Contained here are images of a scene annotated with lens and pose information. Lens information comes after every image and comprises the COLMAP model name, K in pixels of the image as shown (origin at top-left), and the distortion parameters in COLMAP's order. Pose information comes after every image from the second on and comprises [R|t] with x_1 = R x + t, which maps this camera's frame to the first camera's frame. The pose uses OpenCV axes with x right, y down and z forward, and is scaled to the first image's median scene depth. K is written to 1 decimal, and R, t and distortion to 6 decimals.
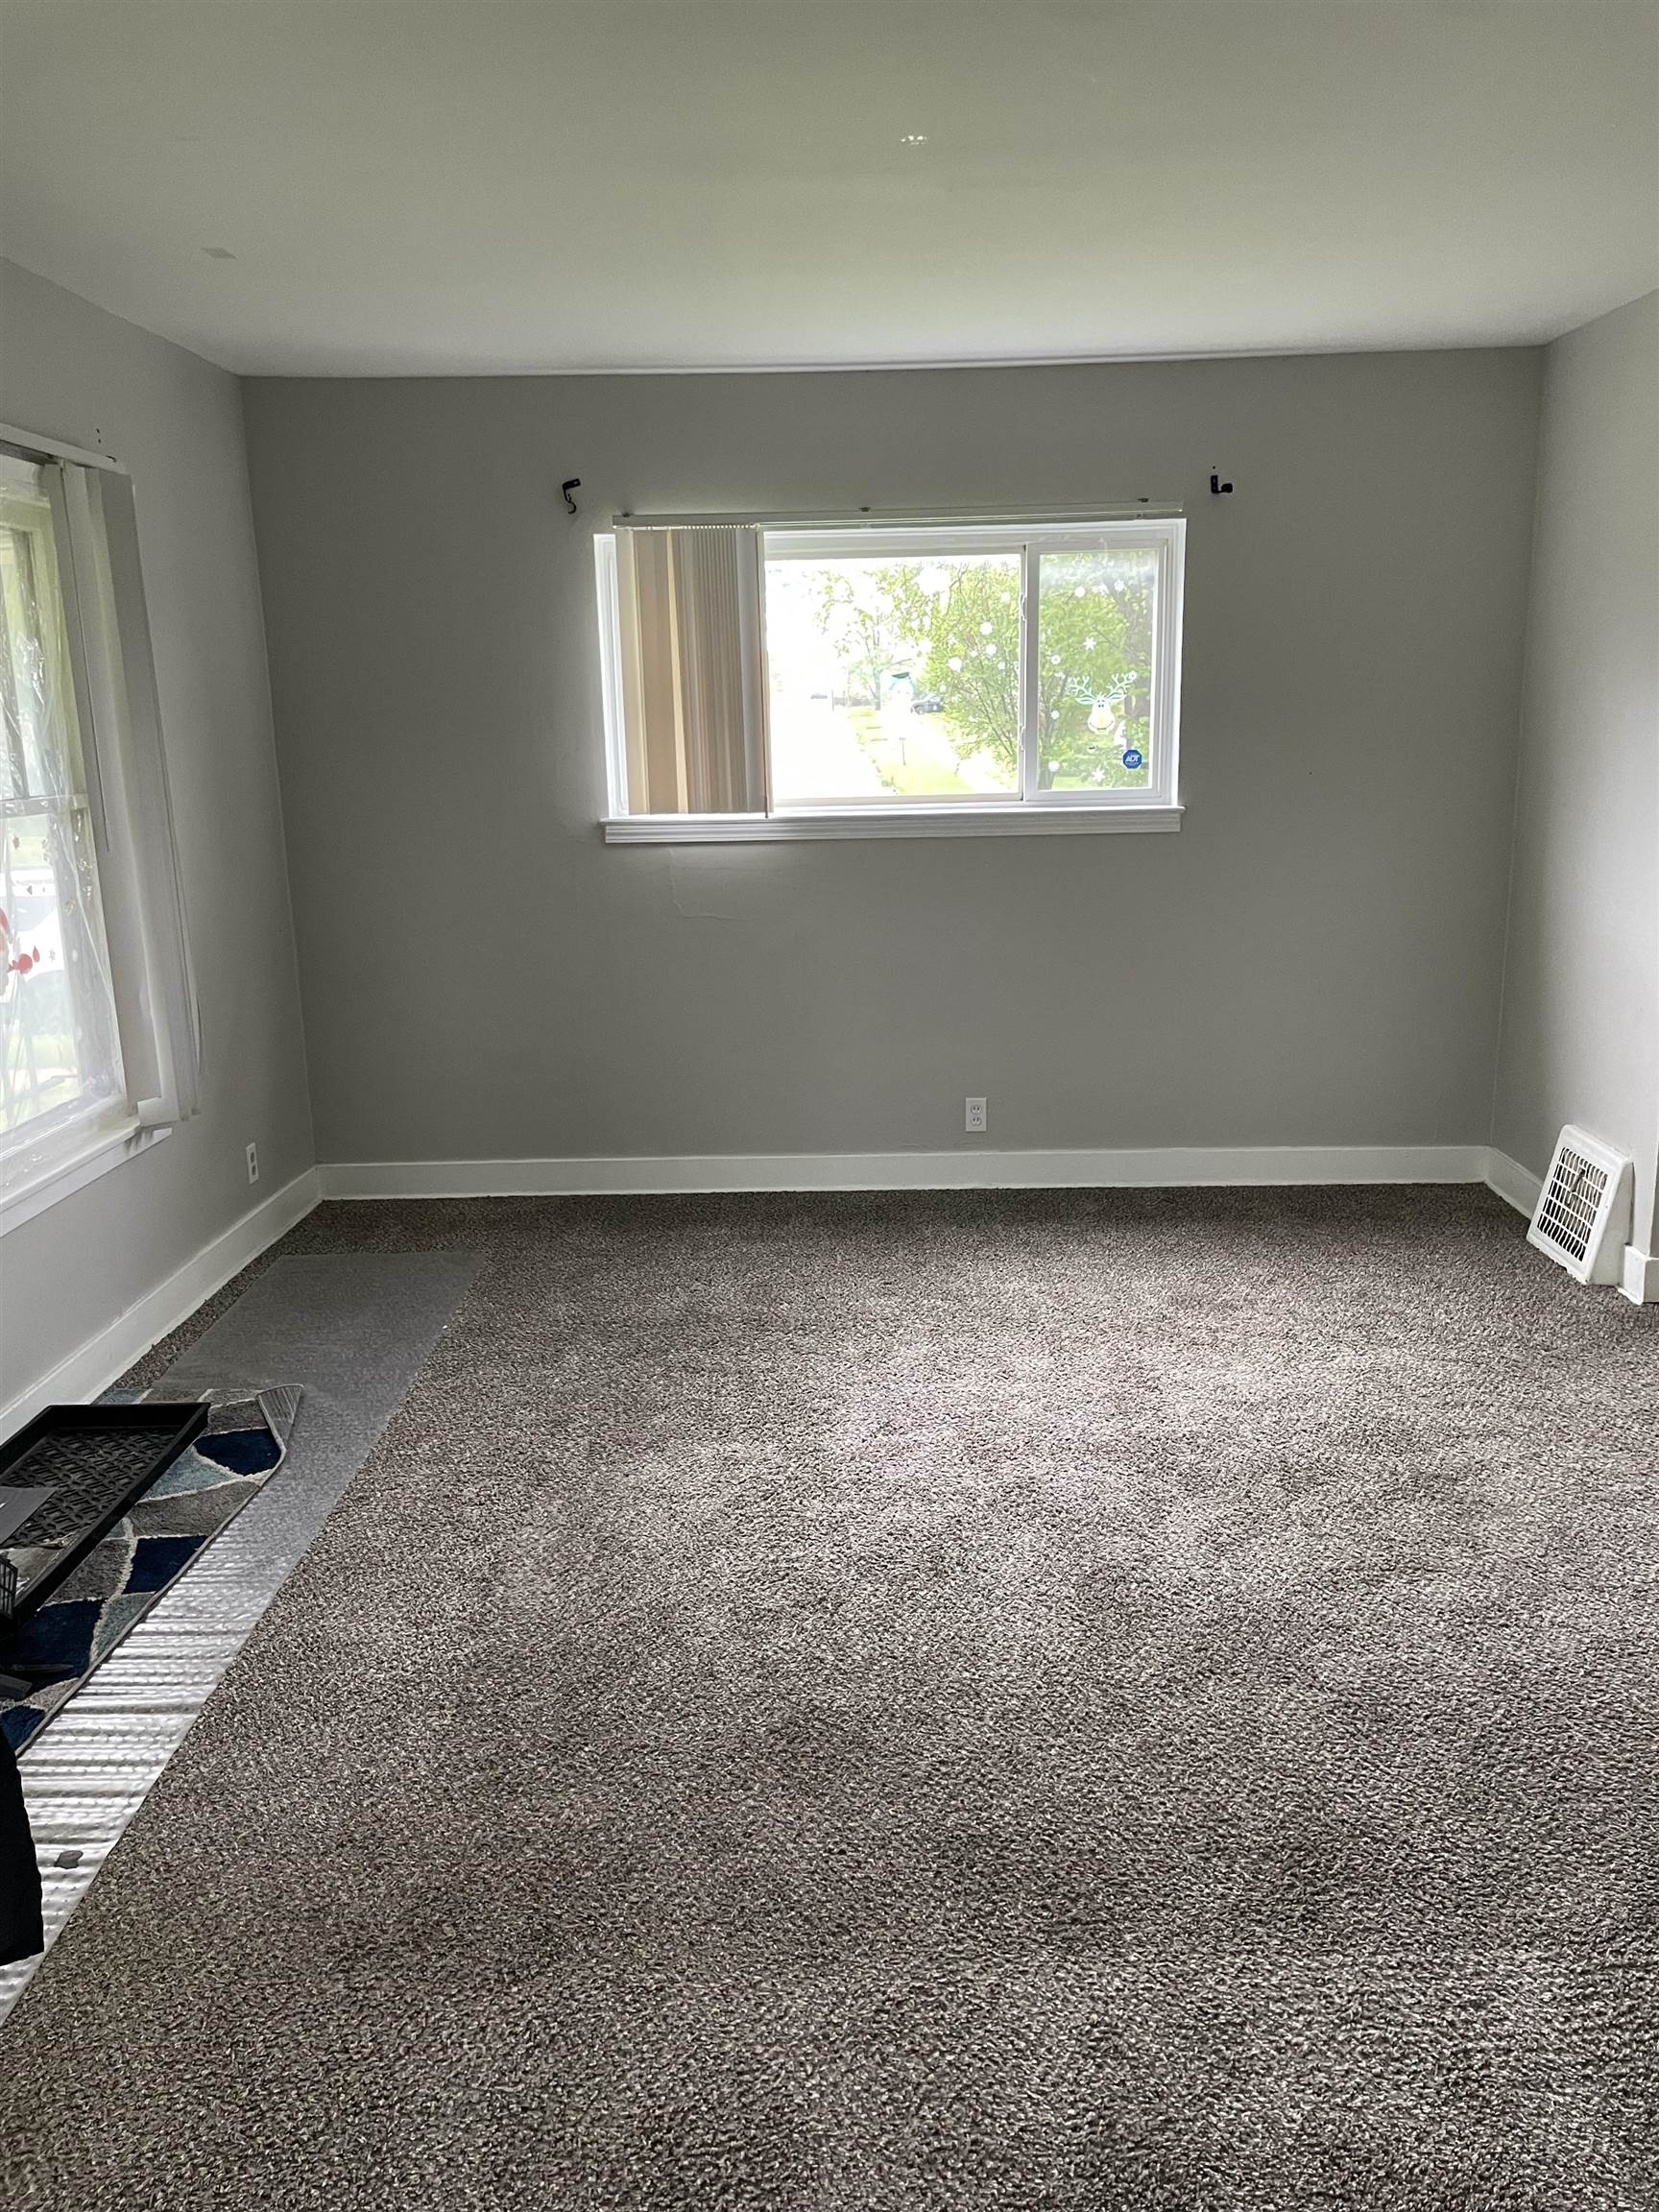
lens RADIAL K [[1679.4, 0, 817.2], [0, 1679.4, 1109.0], [0, 0, 1]] dist [0.061181, -0.061581]
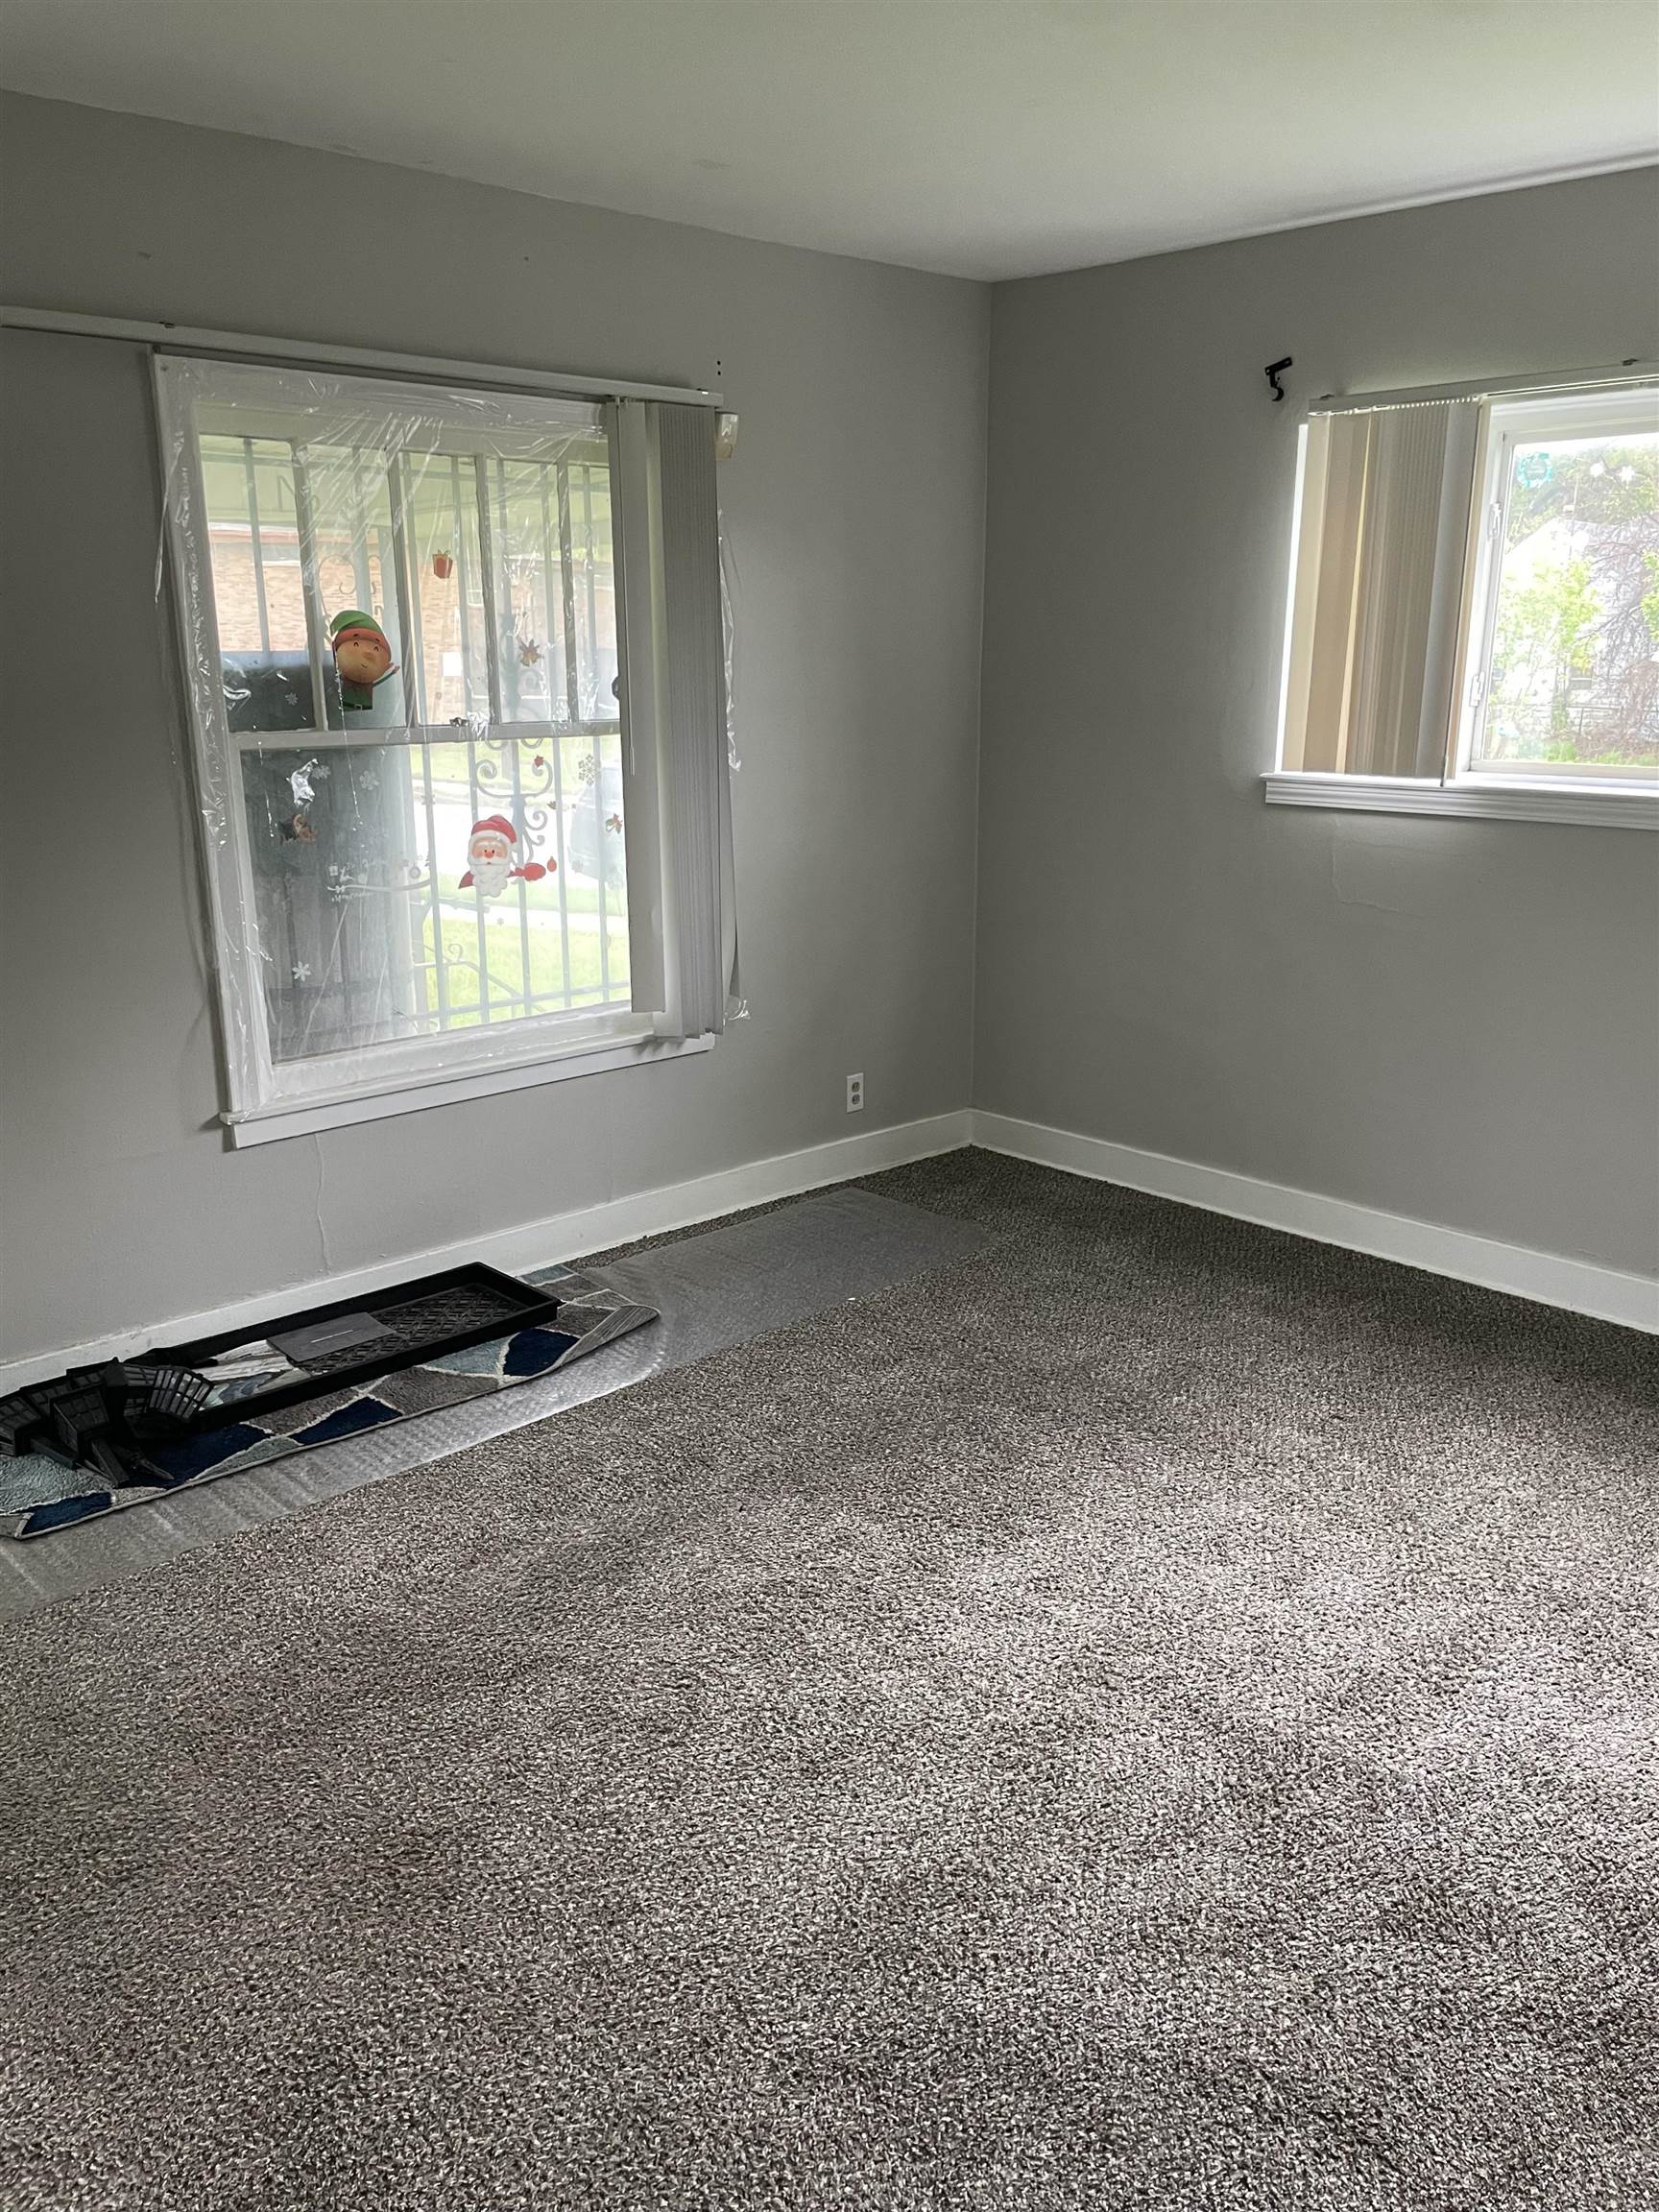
lens RADIAL K [[1679.4, 0, 810.6], [0, 1679.4, 1105.5], [0, 0, 1]] dist [0.061181, -0.061581]
pose [[0.698786, 0.208251, -0.684346, 0.339933], [-0.175460, 0.977359, 0.118254, -0.074853], [0.693478, 0.037441, 0.719505, 0.261742]]
